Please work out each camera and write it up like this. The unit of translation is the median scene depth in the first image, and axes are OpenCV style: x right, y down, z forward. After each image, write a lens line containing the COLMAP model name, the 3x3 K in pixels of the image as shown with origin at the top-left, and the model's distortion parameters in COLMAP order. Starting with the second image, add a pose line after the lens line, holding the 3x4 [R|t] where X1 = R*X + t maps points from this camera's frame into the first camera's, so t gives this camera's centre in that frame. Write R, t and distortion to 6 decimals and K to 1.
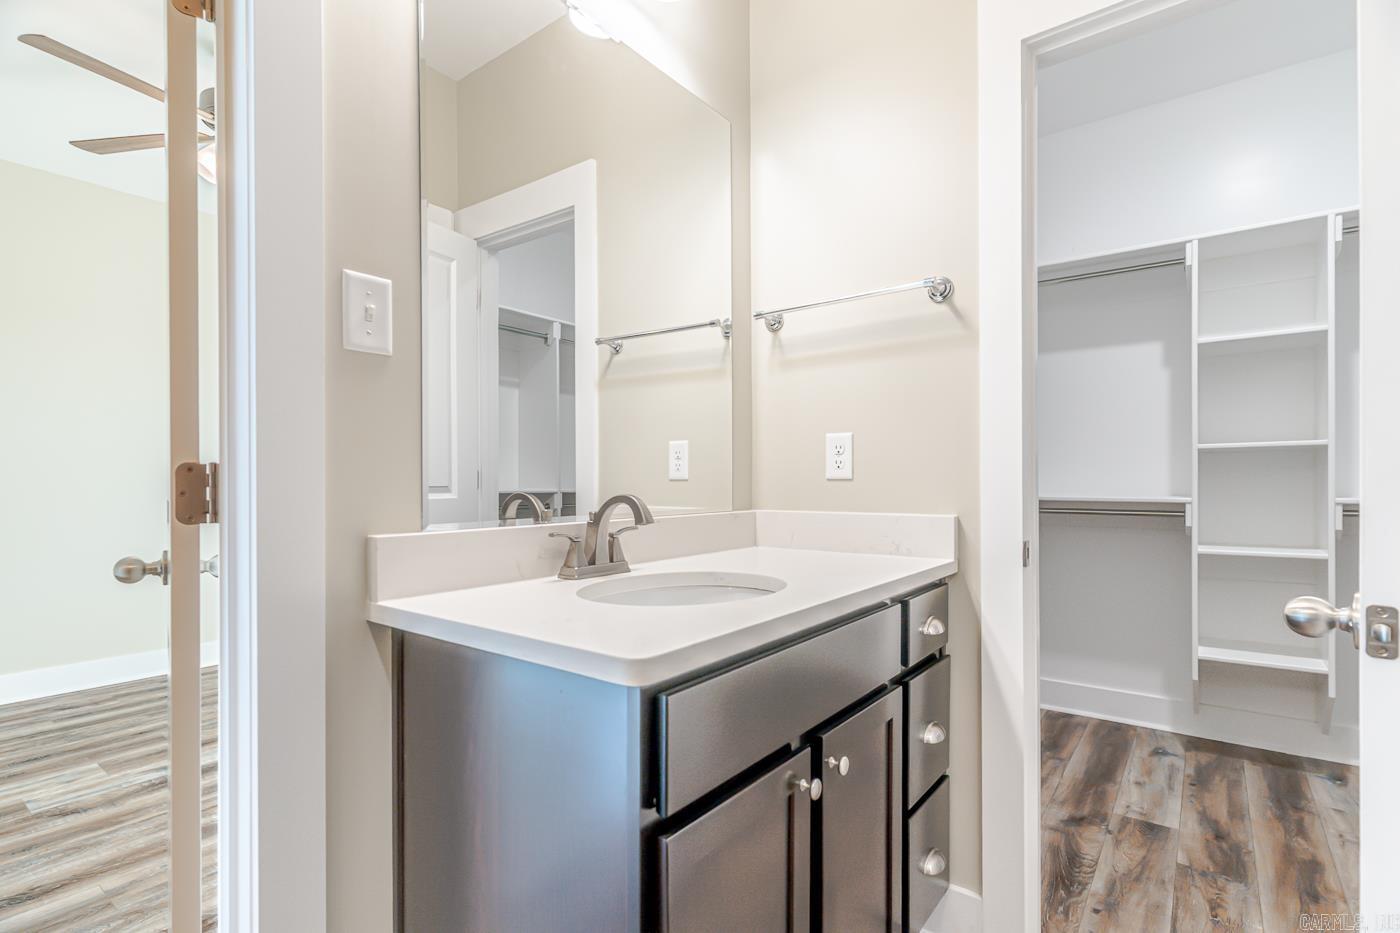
lens RADIAL K [[692.9, 0, 702.9], [0, 692.9, 482.4], [0, 0, 1]] dist [0.002313, -0.000418]
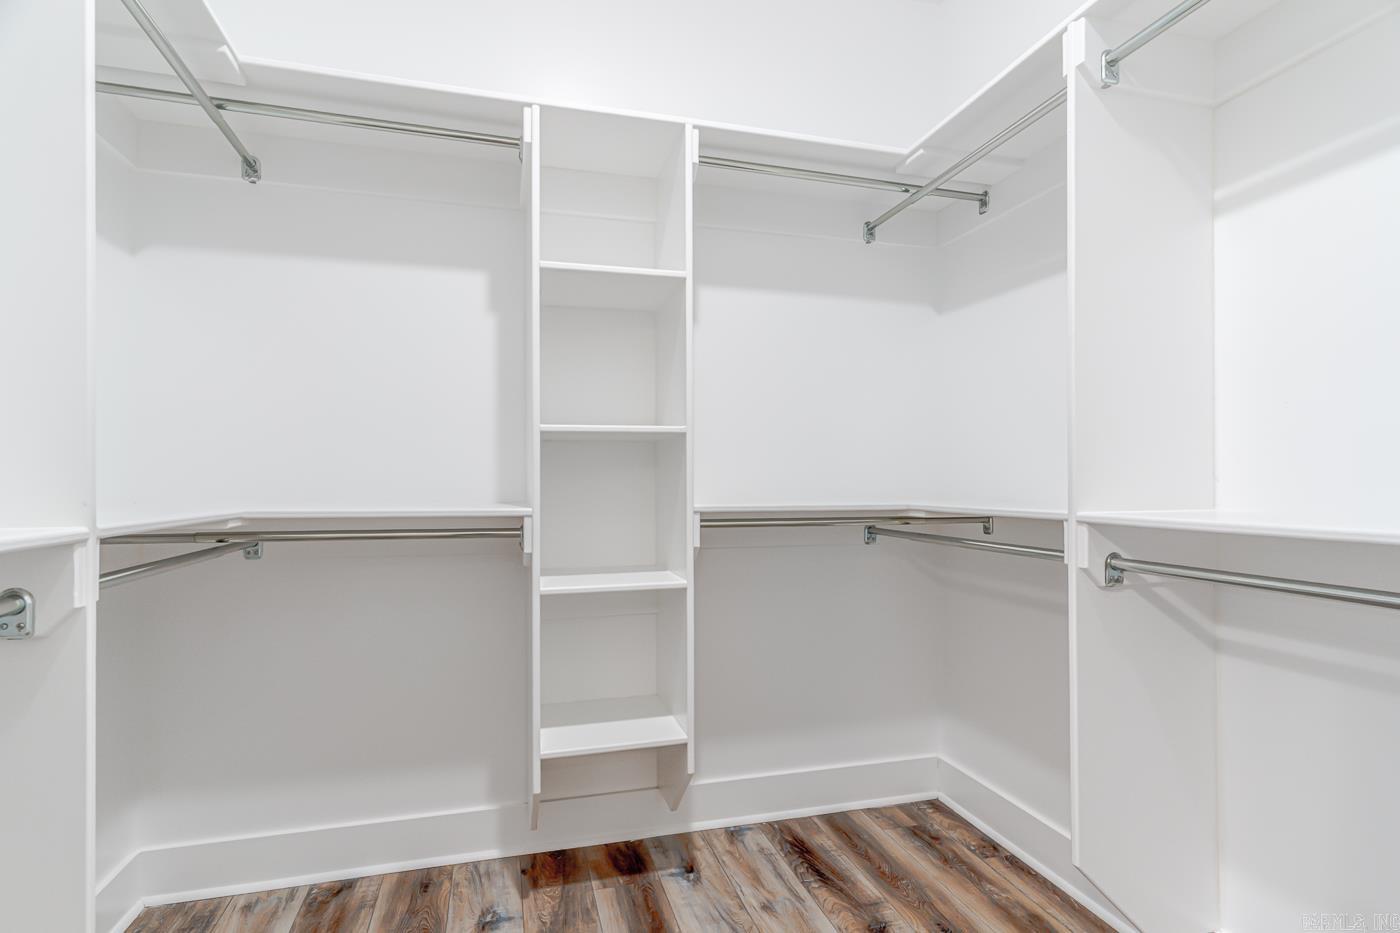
lens RADIAL K [[692.9, 0, 702.9], [0, 692.9, 482.4], [0, 0, 1]] dist [0.002313, -0.000418]
pose [[0.611318, -0.000694, 0.791385, 0.295170], [-0.000433, 0.999999, 0.001211, -0.001561], [-0.791385, -0.001083, 0.611317, 0.483837]]
